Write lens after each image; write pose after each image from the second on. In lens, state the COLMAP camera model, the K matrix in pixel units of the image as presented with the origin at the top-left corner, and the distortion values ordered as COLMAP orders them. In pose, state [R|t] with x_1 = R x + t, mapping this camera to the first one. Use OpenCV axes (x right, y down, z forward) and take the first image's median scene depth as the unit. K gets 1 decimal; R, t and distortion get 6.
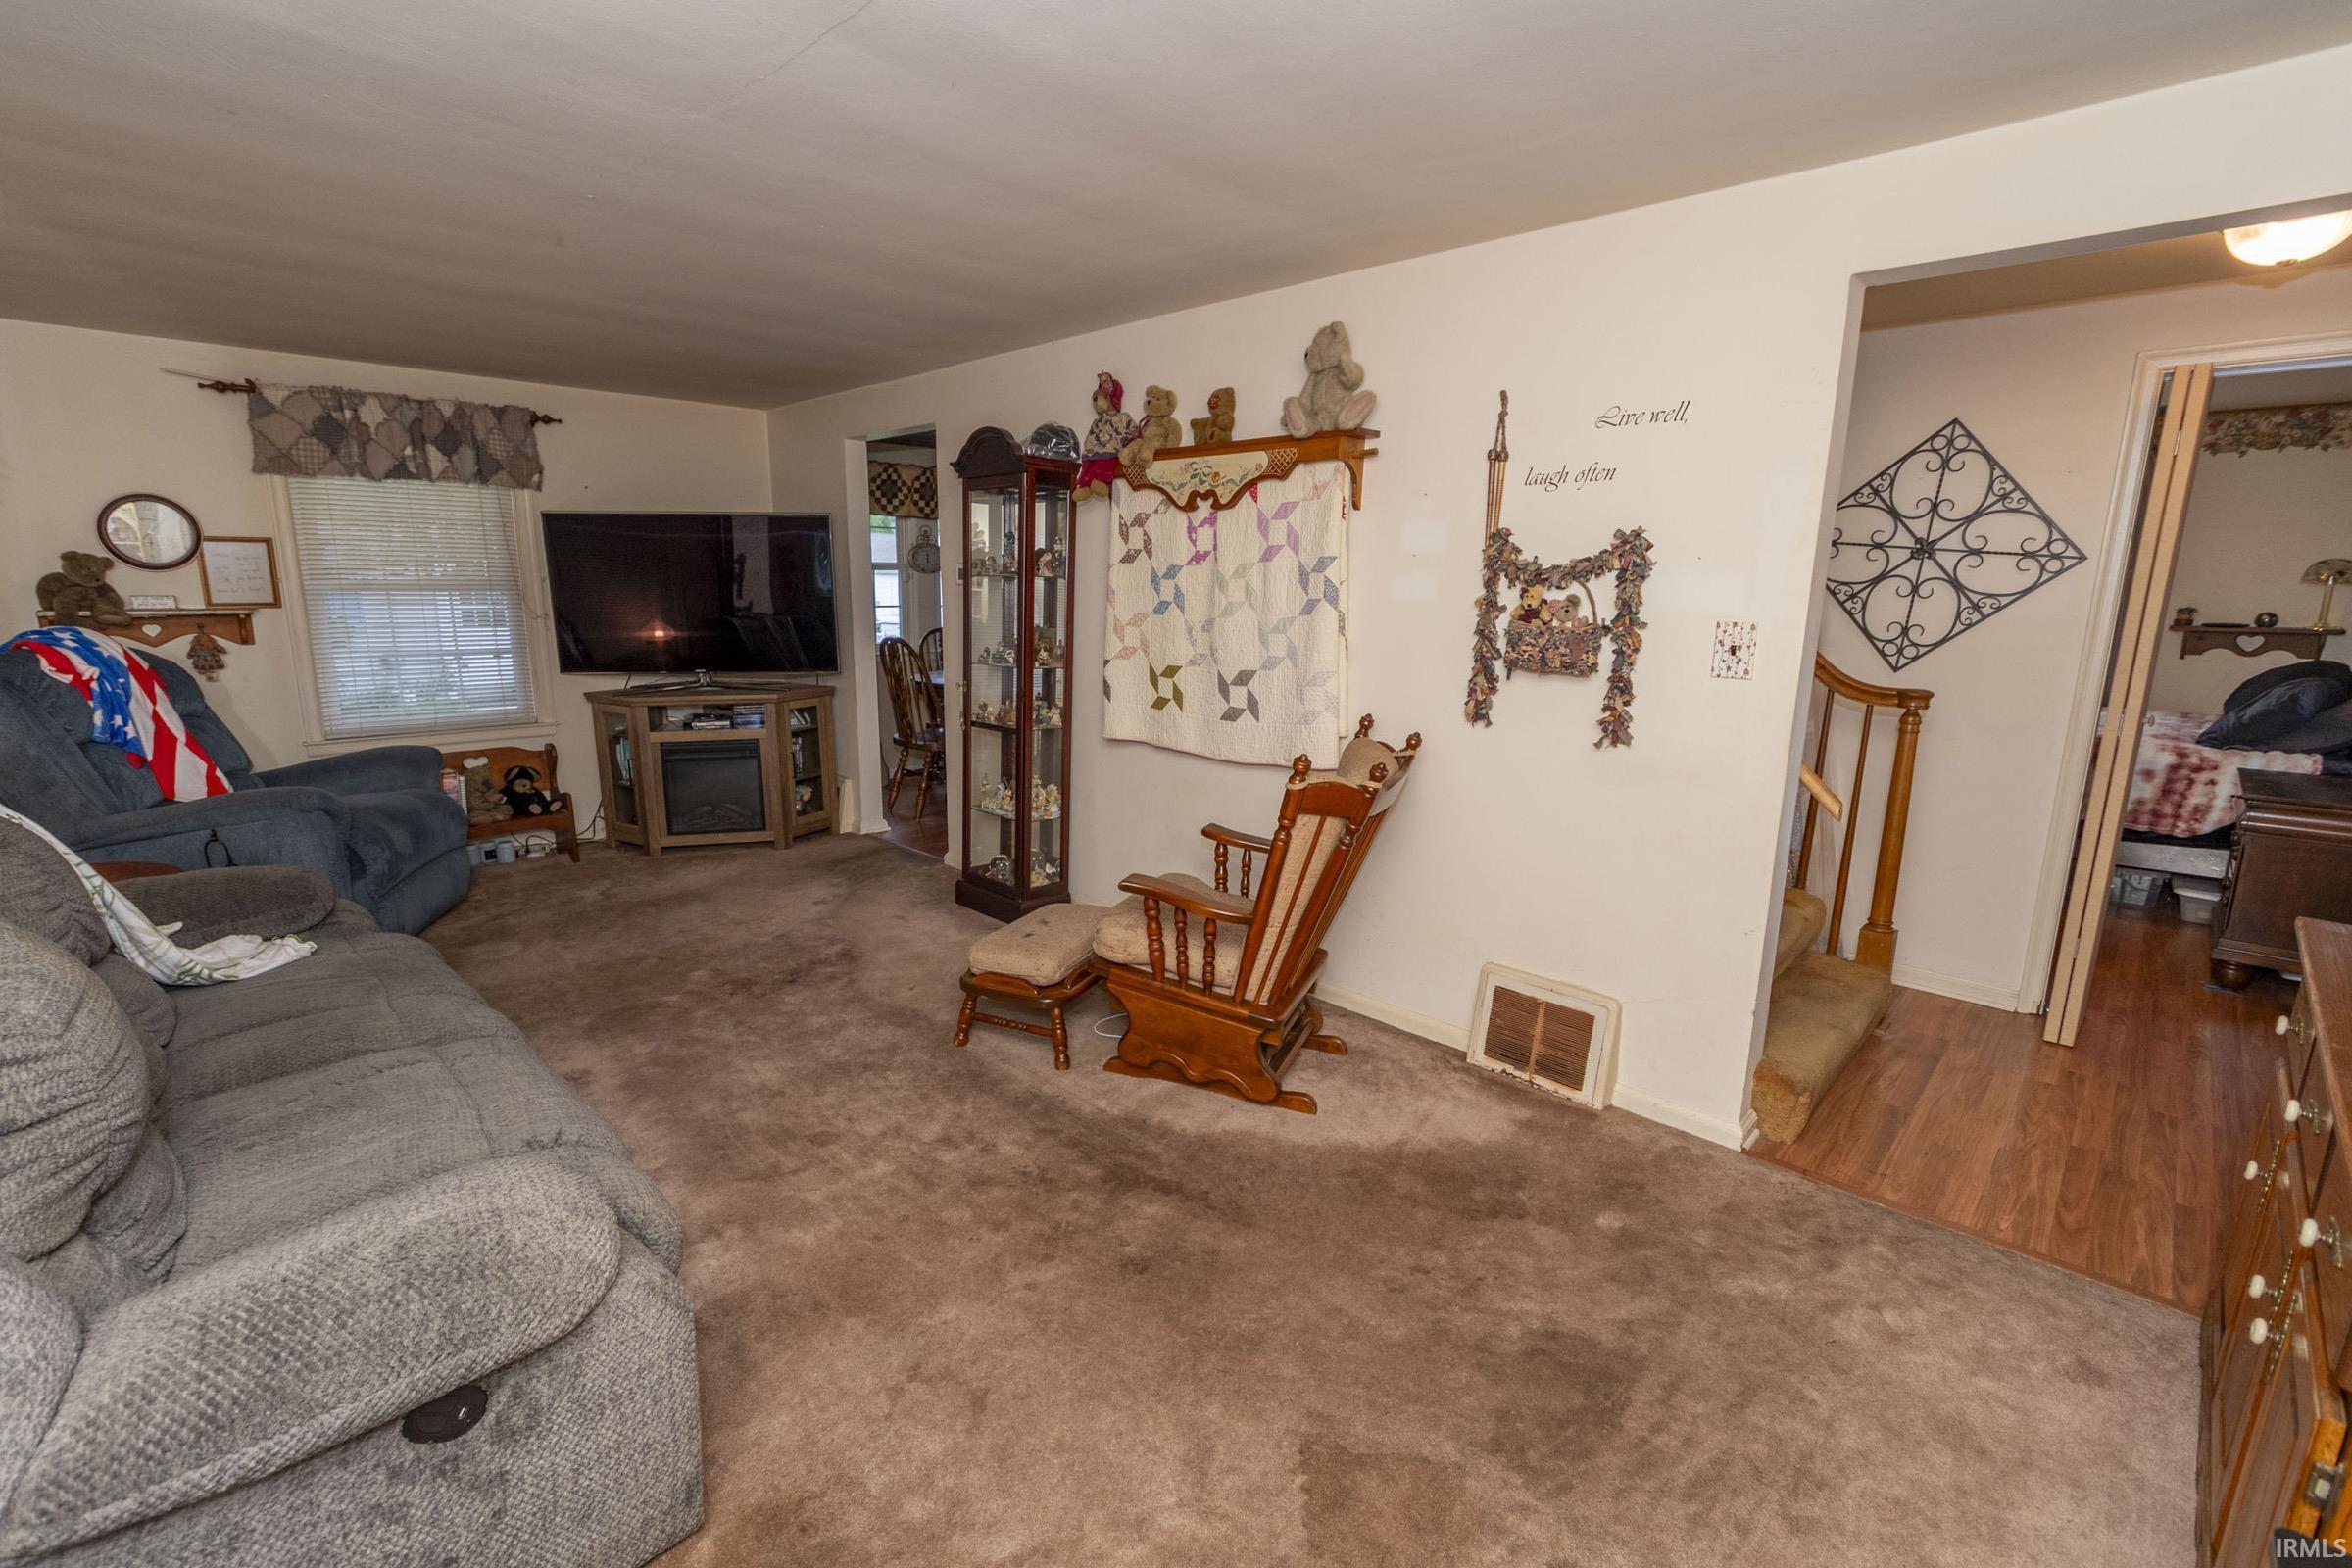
lens RADIAL K [[1016.2, 0, 1168.6], [0, 1016.2, 774.0], [0, 0, 1]] dist [-0.000163, -0.001139]
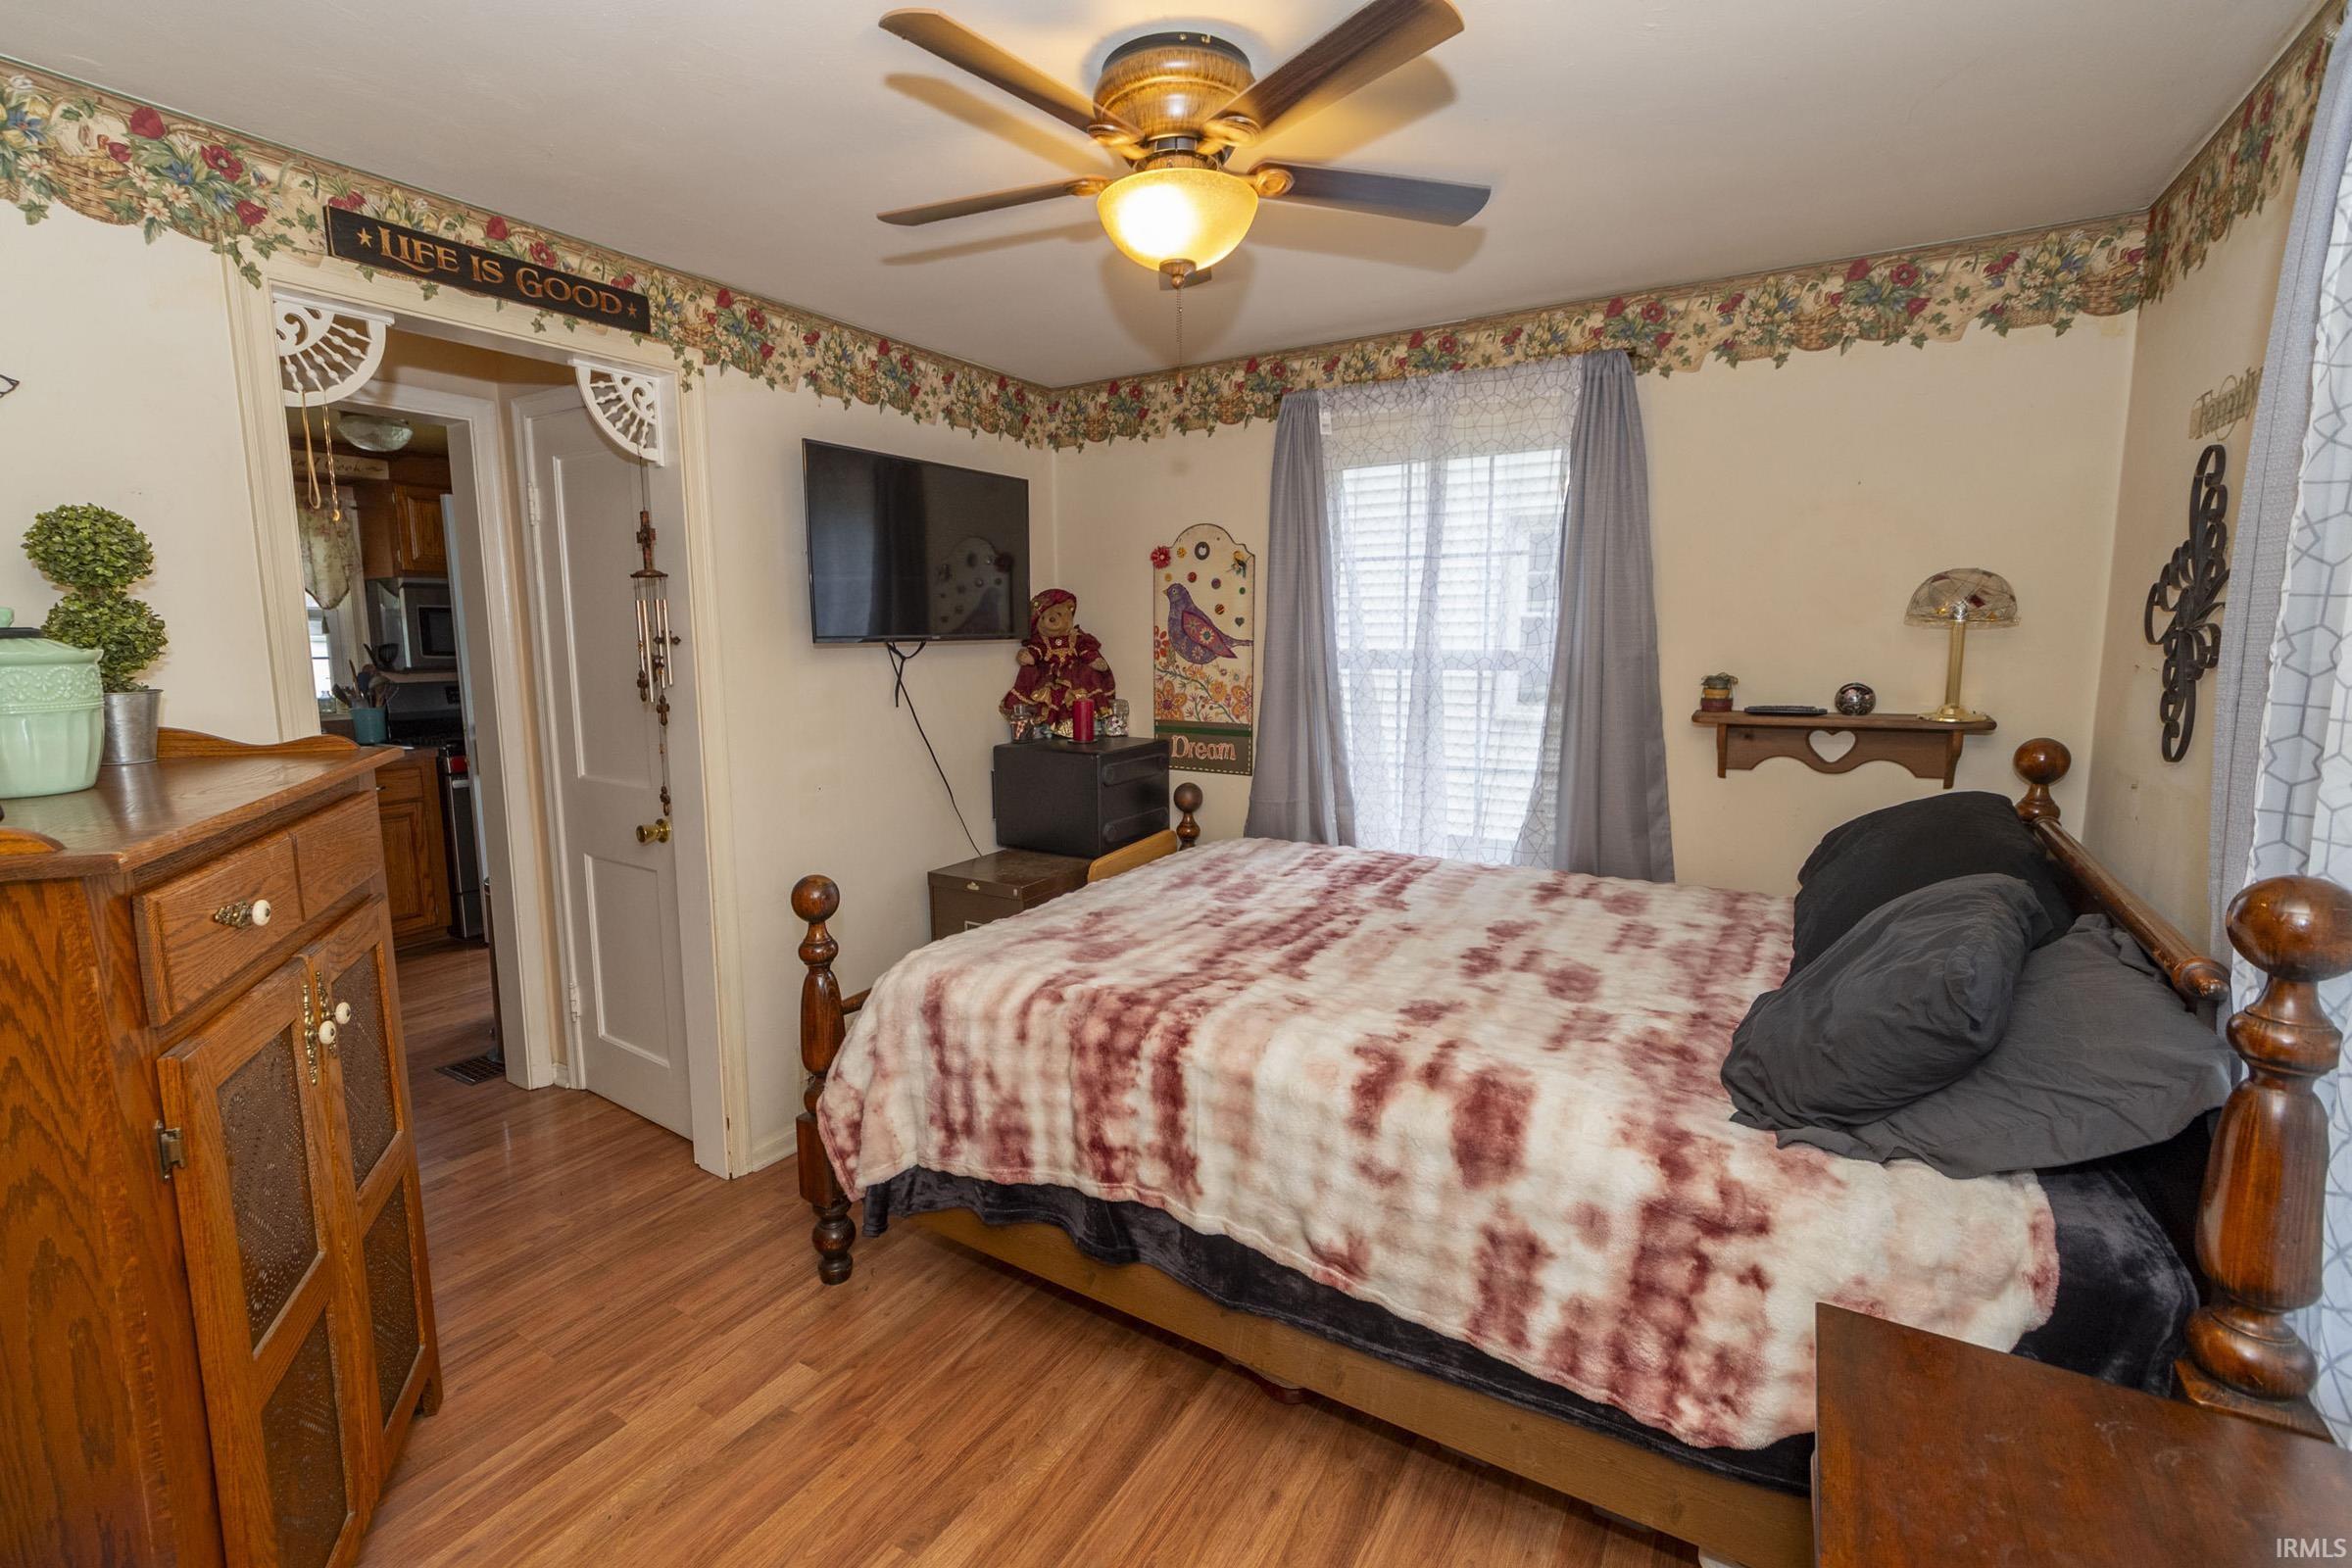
lens RADIAL K [[1021.7, 0, 1160.2], [0, 1021.7, 767.5], [0, 0, 1]] dist [-0.007804, -0.000392]
pose [[0.974957, -0.047171, 0.217332, 0.346562], [0.060808, 0.996550, -0.056490, -0.059527], [-0.213918, 0.068291, 0.974462, 0.318738]]
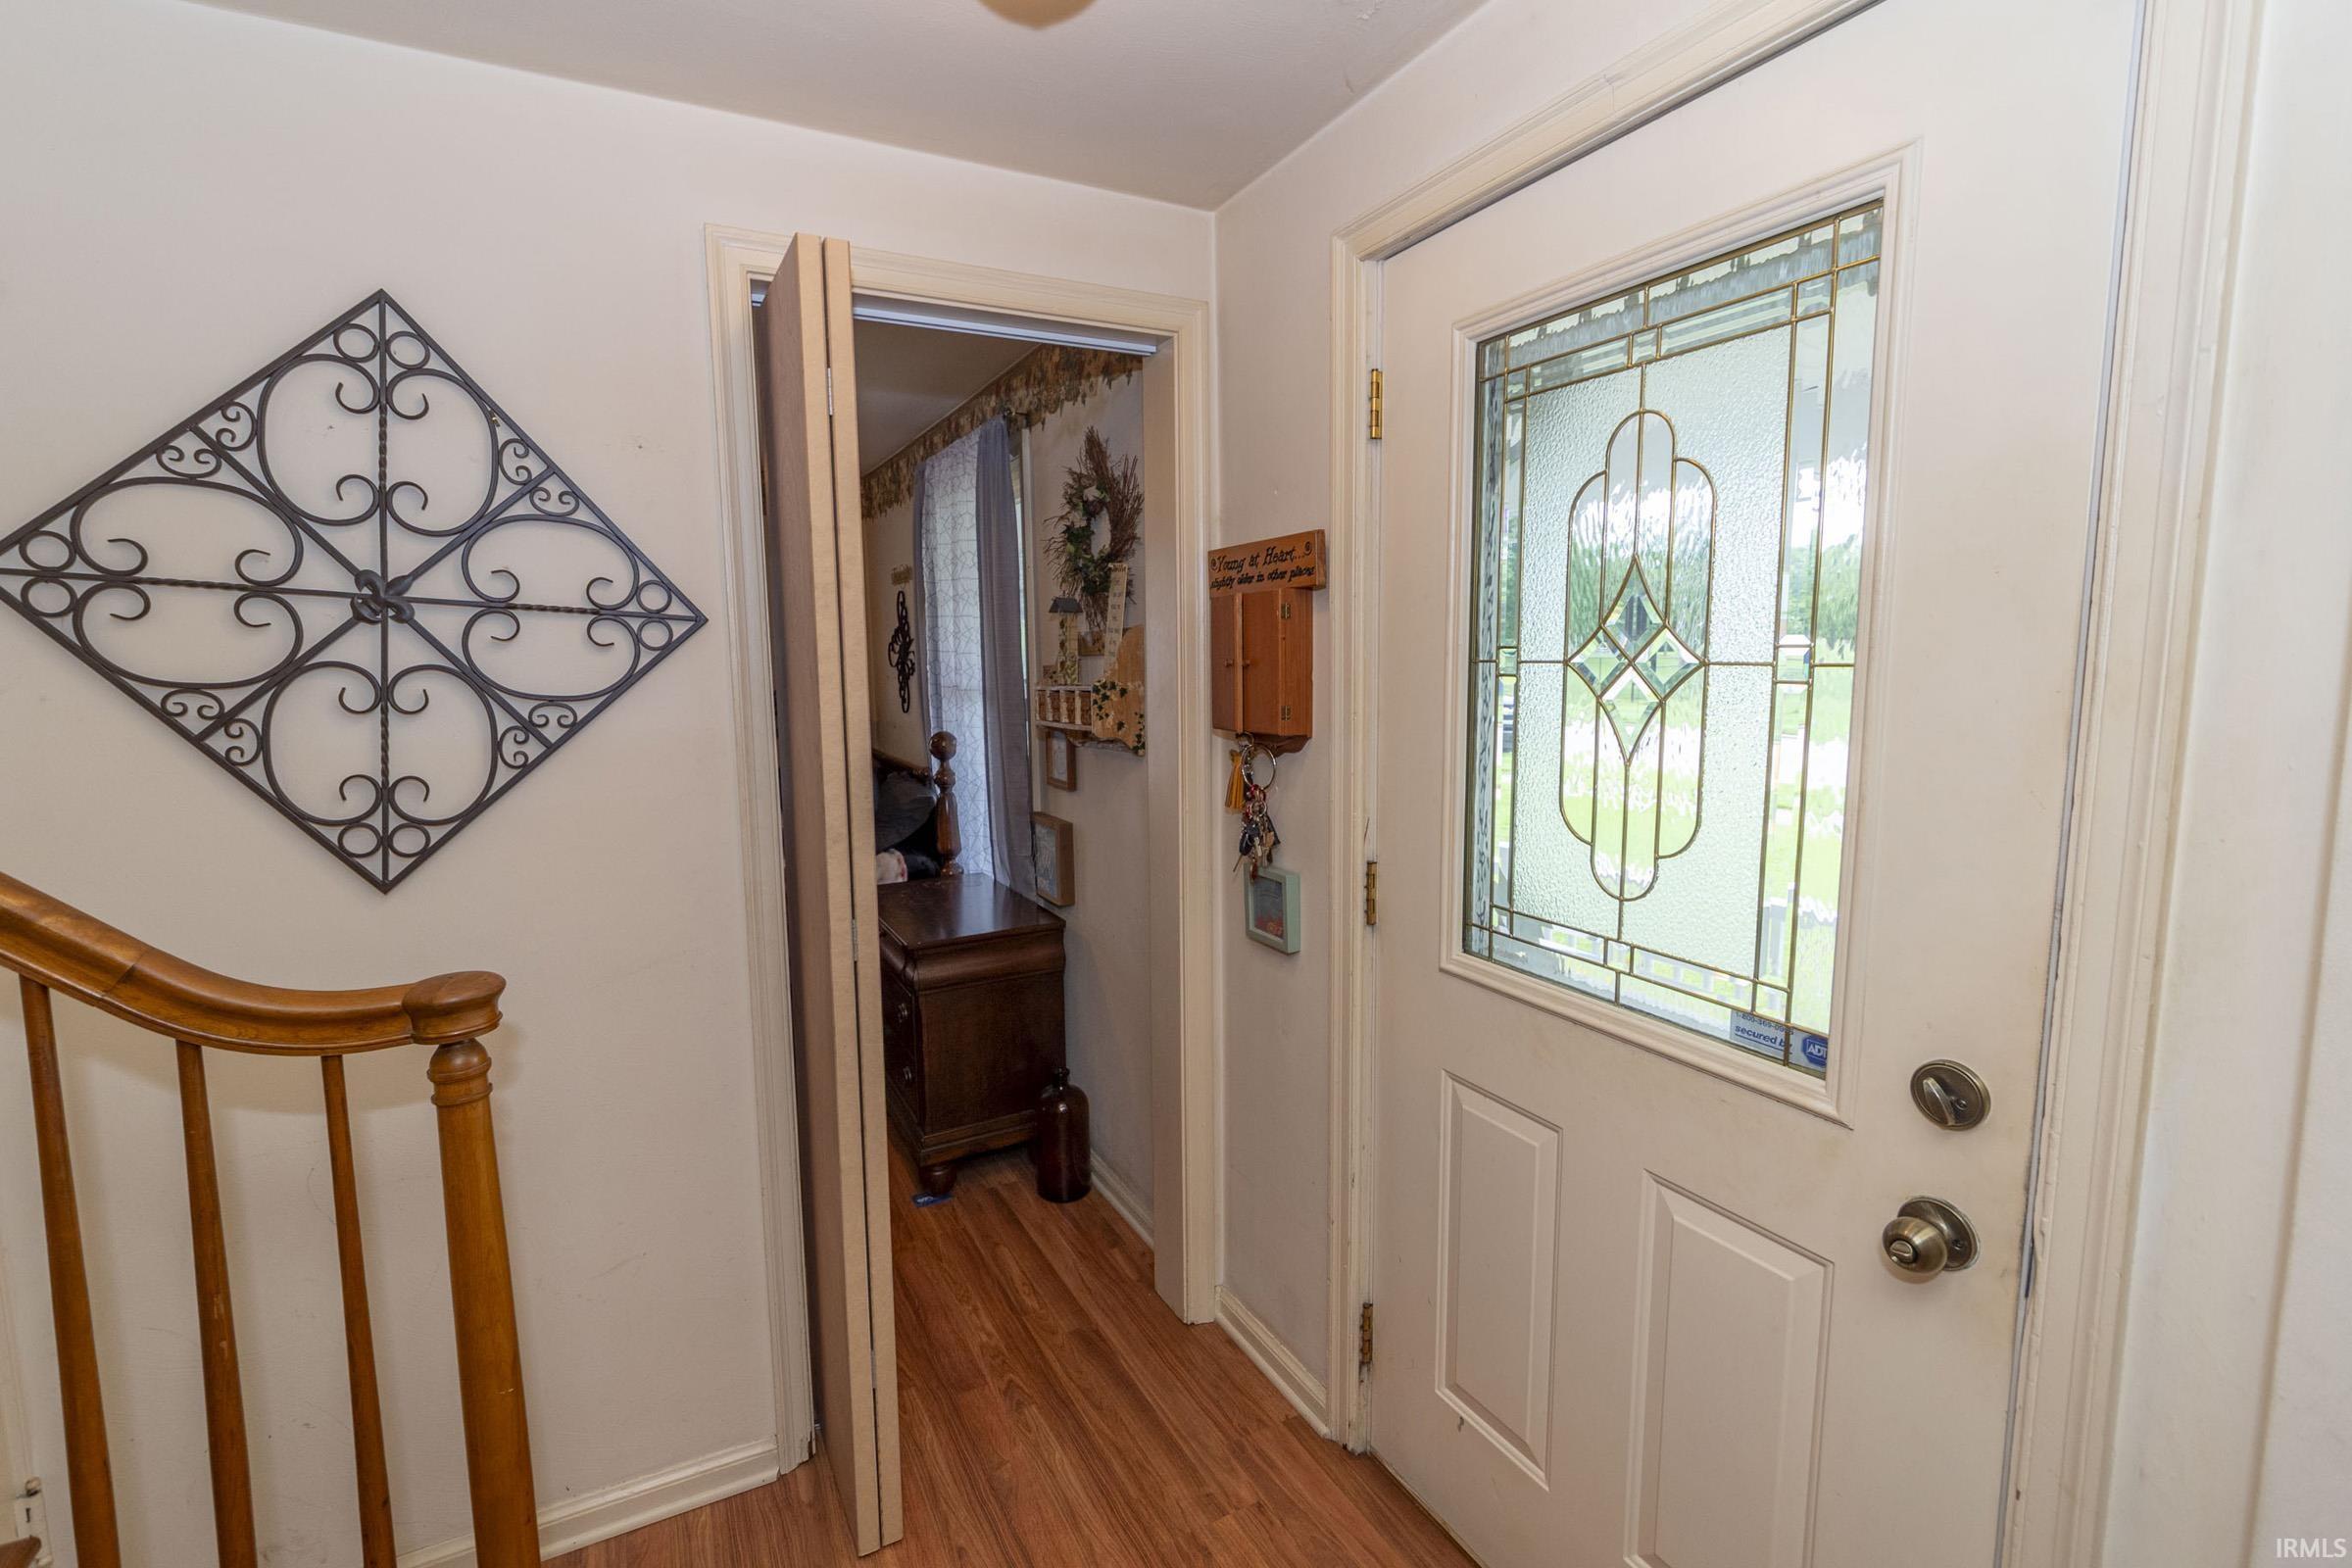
lens RADIAL K [[1021.7, 0, 1160.2], [0, 1021.7, 767.5], [0, 0, 1]] dist [-0.007804, -0.000392]
pose [[0.308388, -0.122764, 0.943306, 0.158065], [0.203229, 0.977245, 0.060741, -0.041069], [-0.929298, 0.172975, 0.326320, 0.207875]]
